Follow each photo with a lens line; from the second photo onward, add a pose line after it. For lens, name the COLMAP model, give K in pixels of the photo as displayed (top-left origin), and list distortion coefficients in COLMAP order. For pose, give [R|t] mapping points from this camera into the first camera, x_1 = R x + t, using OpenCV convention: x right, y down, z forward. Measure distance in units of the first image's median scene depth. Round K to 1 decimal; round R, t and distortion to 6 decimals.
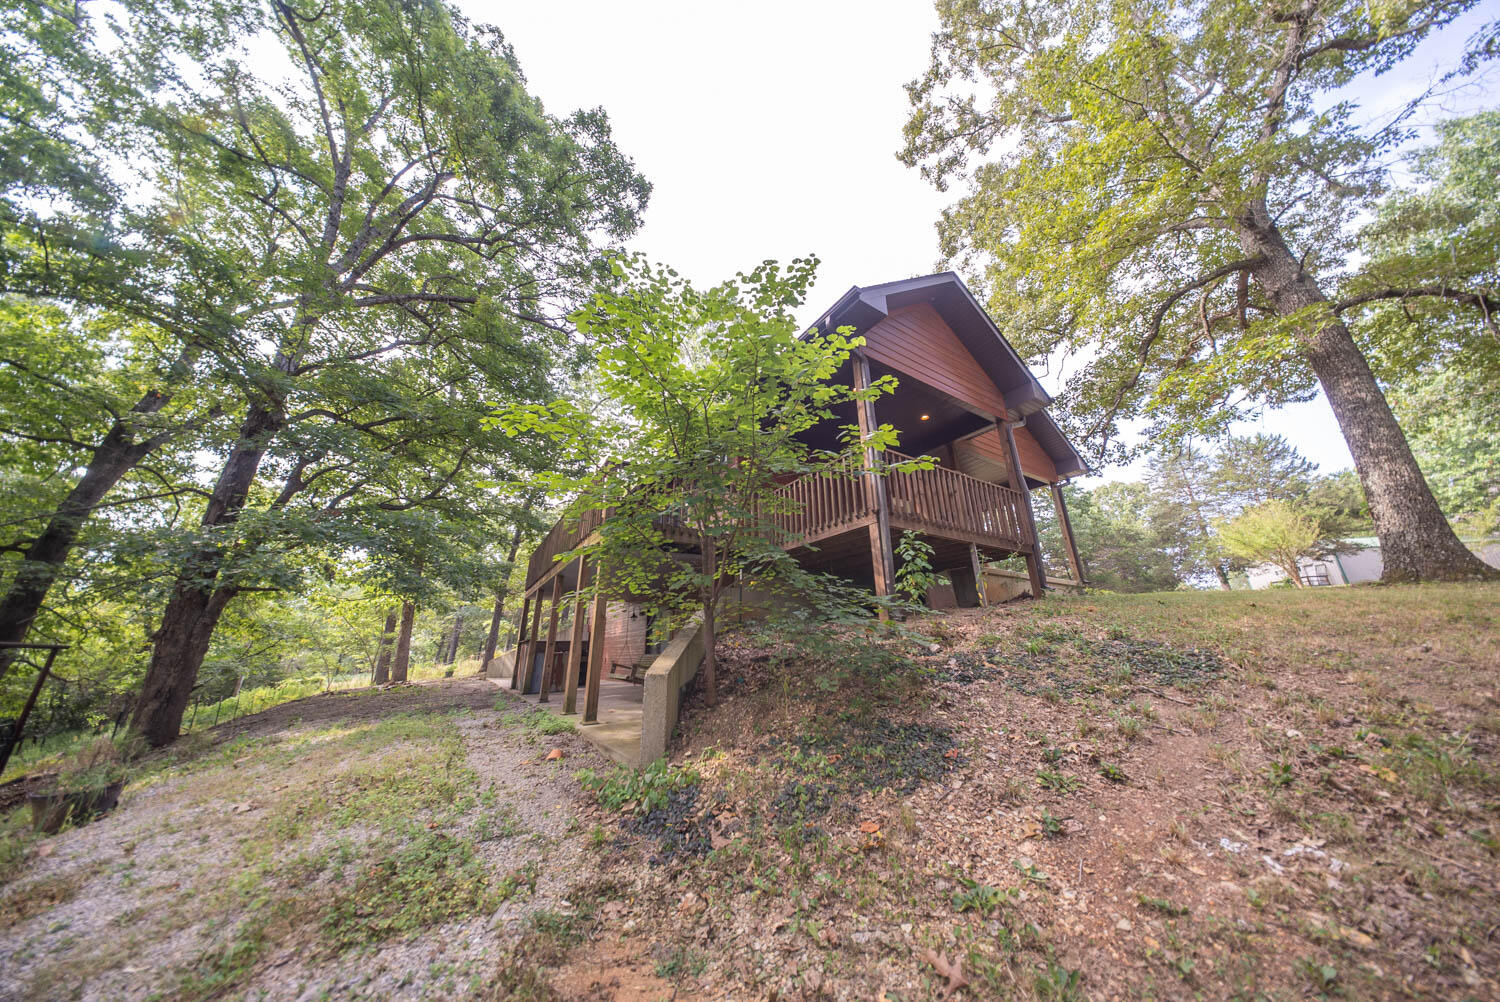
lens RADIAL K [[439.7, 0, 747.3], [0, 439.7, 501.2], [0, 0, 1]] dist [0.004575, -0.002705]
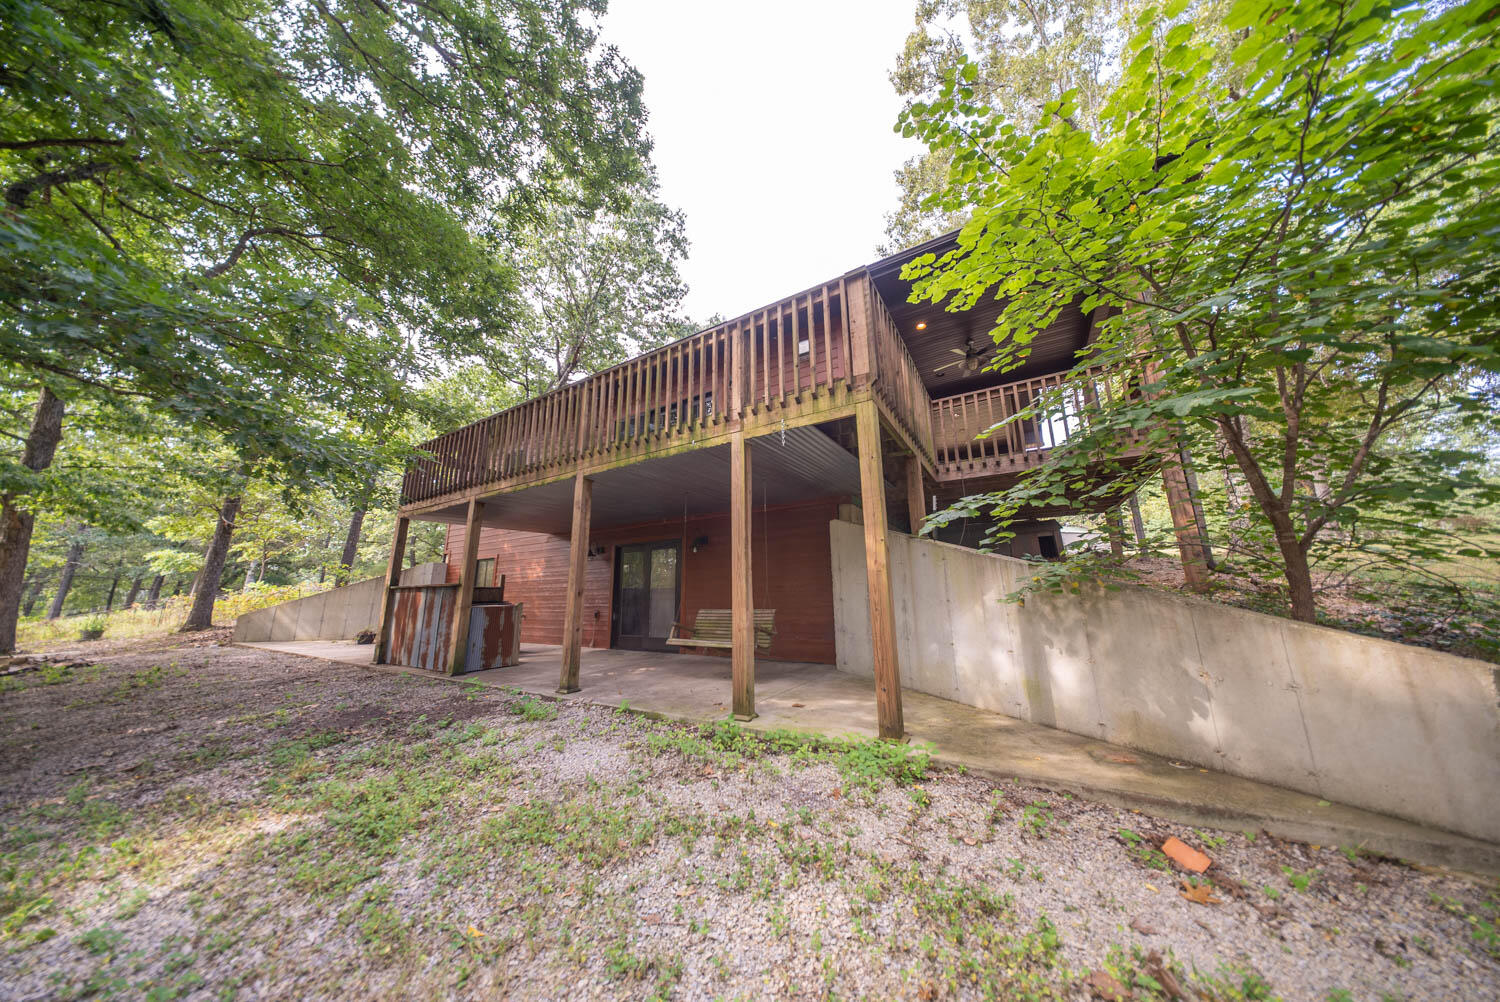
lens RADIAL K [[439.7, 0, 747.3], [0, 439.7, 501.2], [0, 0, 1]] dist [0.004575, -0.002705]
pose [[0.868499, 0.105897, 0.484247, -0.397561], [-0.171542, 0.980760, 0.093184, 0.077342], [-0.465062, -0.163999, 0.869955, 0.305631]]
